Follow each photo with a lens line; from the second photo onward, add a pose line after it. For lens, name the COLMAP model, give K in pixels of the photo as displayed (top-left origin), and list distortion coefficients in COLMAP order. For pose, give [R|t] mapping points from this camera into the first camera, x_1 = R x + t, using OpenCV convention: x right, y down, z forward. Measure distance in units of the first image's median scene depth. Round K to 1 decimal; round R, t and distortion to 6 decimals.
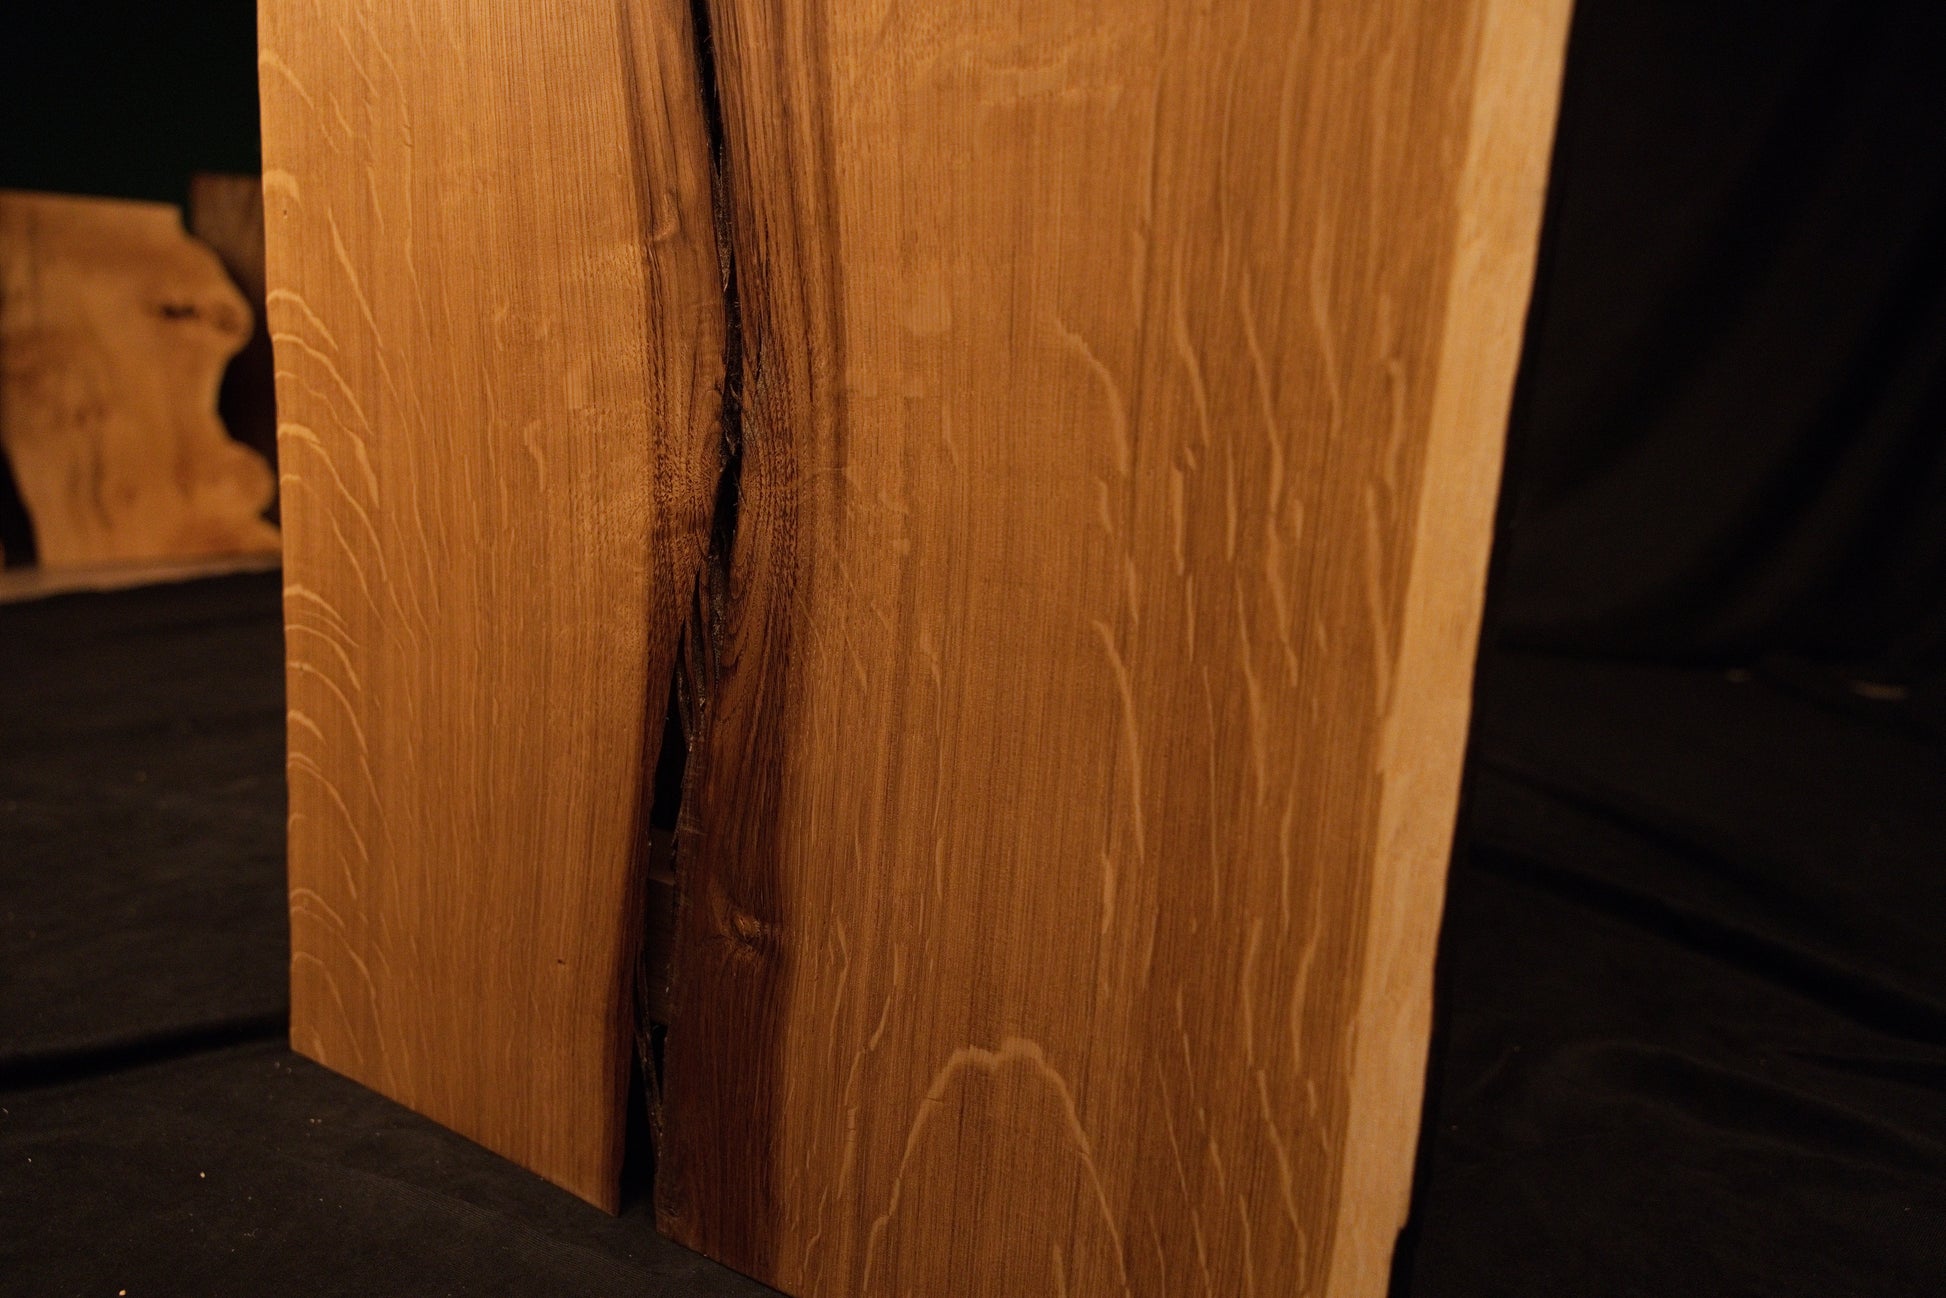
lens RADIAL K [[1246.3, 0, 1000.4], [0, 1246.3, 607.1], [0, 0, 1]] dist [0.051540, -0.045383]
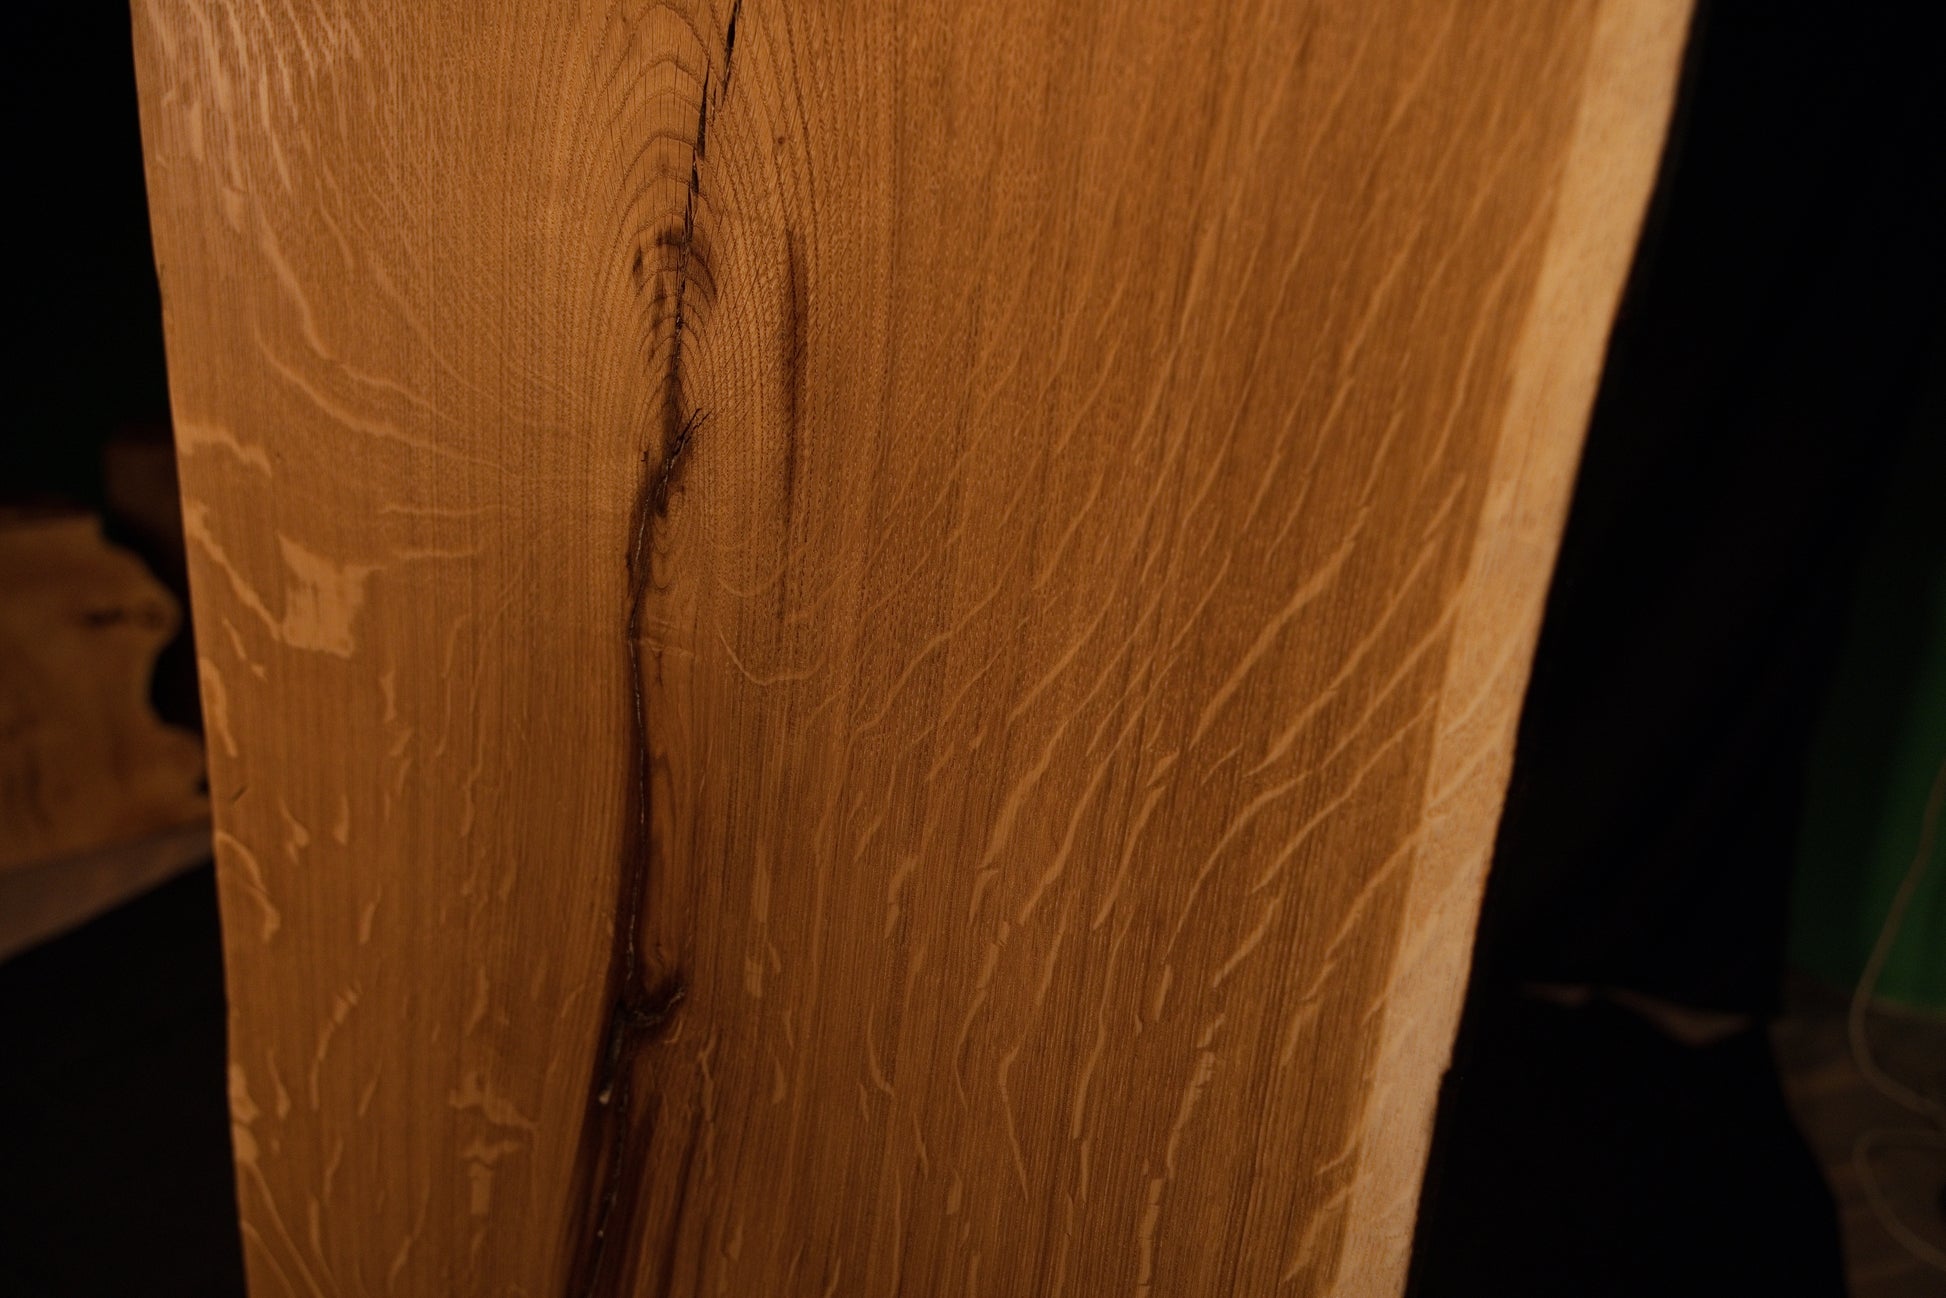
lens RADIAL K [[1246.3, 0, 1022.7], [0, 1246.3, 589.2], [0, 0, 1]] dist [0.051540, -0.045383]
pose [[0.997746, 0.013662, 0.065705, 0.076942], [-0.019579, 0.995725, 0.090268, -1.739519], [-0.064191, -0.091351, 0.993748, -0.235091]]
